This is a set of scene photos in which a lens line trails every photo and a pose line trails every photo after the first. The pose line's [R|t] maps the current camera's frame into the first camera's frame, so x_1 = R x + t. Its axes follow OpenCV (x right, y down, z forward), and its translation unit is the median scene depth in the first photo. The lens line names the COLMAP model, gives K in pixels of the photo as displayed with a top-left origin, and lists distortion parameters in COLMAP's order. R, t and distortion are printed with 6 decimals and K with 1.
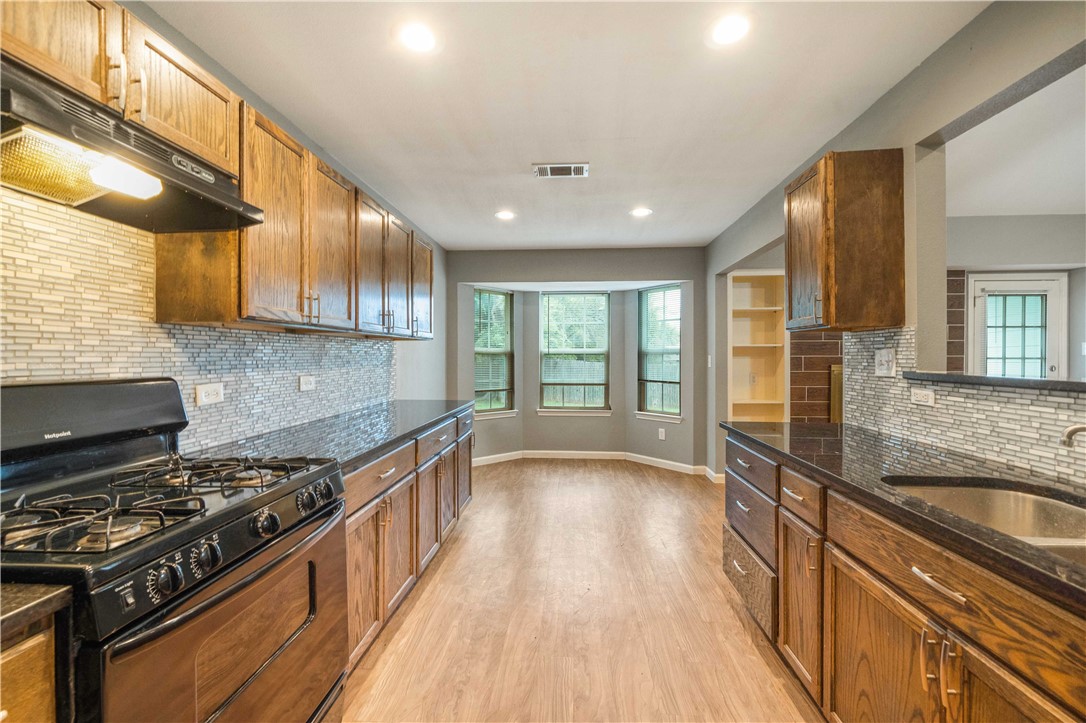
lens RADIAL K [[448.6, 0, 542.6], [0, 448.6, 360.8], [0, 0, 1]] dist [-0.004638, -0.000760]
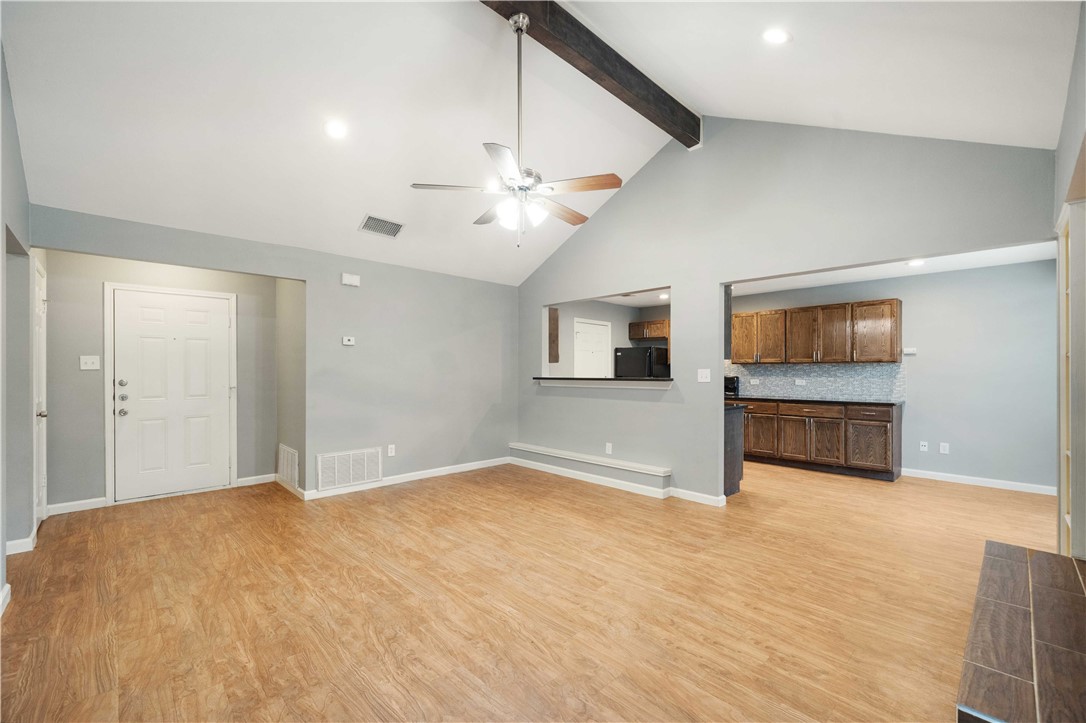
lens RADIAL K [[448.6, 0, 542.8], [0, 448.6, 367.5], [0, 0, 1]] dist [-0.004638, -0.000760]
pose [[-0.672090, -0.008998, -0.740415, 2.851813], [-0.010228, 0.999944, -0.002868, -0.017674], [0.740399, 0.005645, -0.672144, 1.919785]]
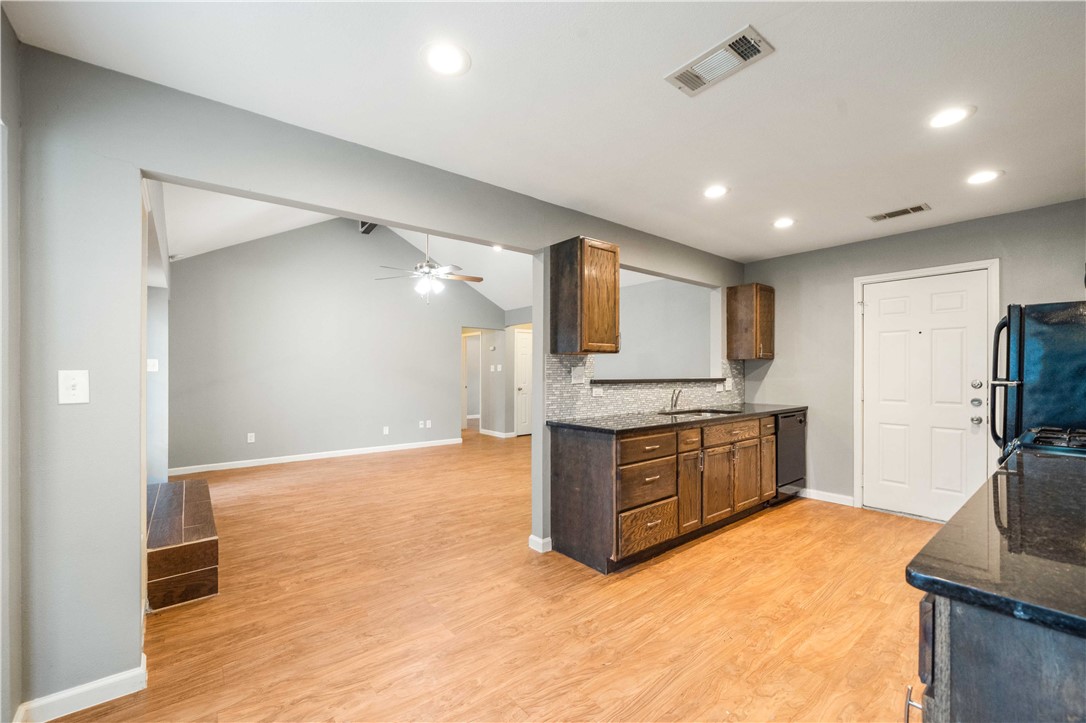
lens RADIAL K [[448.6, 0, 538.8], [0, 448.6, 367.6], [0, 0, 1]] dist [-0.004638, -0.000760]
pose [[-0.679647, 0.007576, 0.733500, -0.340870], [0.010749, 0.999942, -0.000367, -0.024190], [-0.733461, 0.007635, -0.679689, 2.183809]]
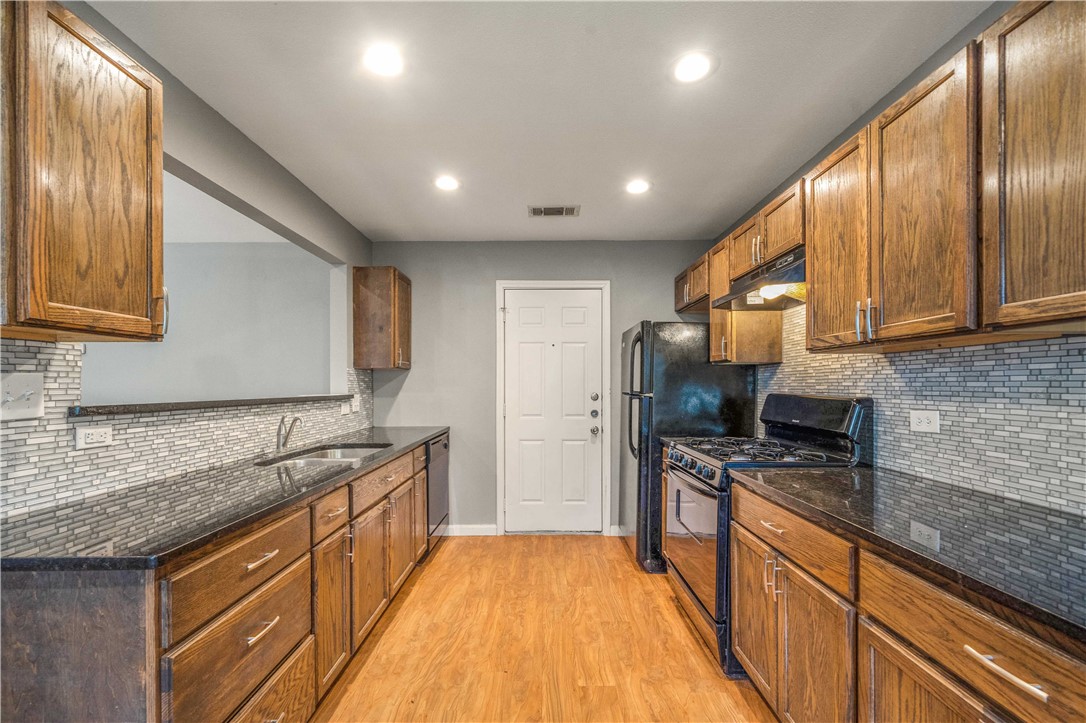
lens RADIAL K [[448.6, 0, 541.8], [0, 448.6, 386.3], [0, 0, 1]] dist [-0.004638, -0.000760]
pose [[-0.997652, 0.004984, -0.068307, 0.105782], [0.003846, 0.999852, 0.016772, -0.015660], [0.068381, 0.016470, -0.997523, 1.607178]]
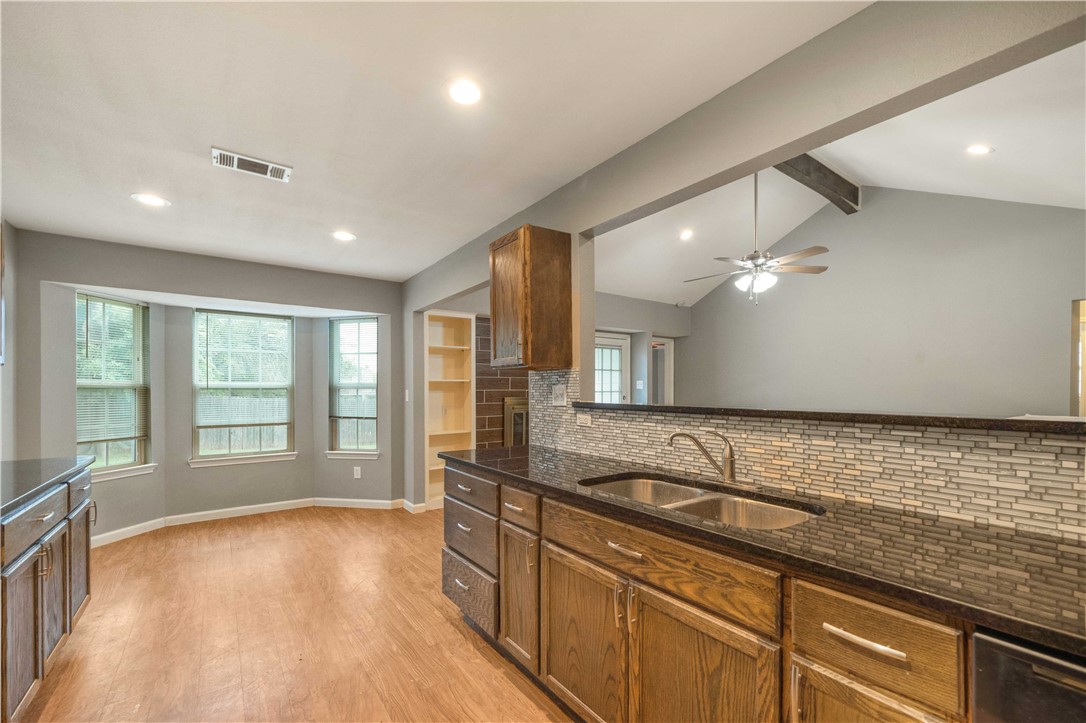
lens RADIAL K [[448.6, 0, 549.7], [0, 448.6, 393.4], [0, 0, 1]] dist [-0.004638, -0.000760]
pose [[0.756131, -0.007597, 0.654376, -0.107518], [0.009854, 0.999951, 0.000221, -0.001437], [-0.654346, 0.006281, 0.756169, 0.029935]]
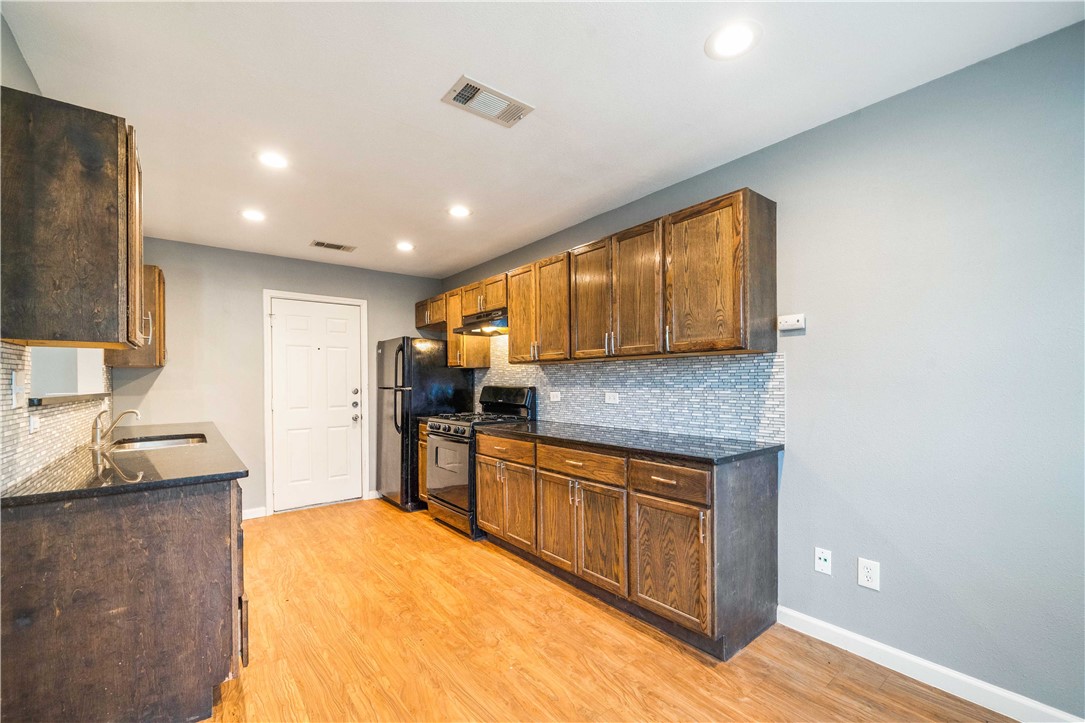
lens RADIAL K [[448.2, 0, 544.4], [0, 448.2, 379.5], [0, 0, 1]] dist [-0.004638, -0.000760]
pose [[-0.729627, 0.005213, -0.683825, 0.617589], [0.001099, 0.999979, 0.006450, -0.015744], [0.683844, 0.003954, -0.729617, 2.127385]]
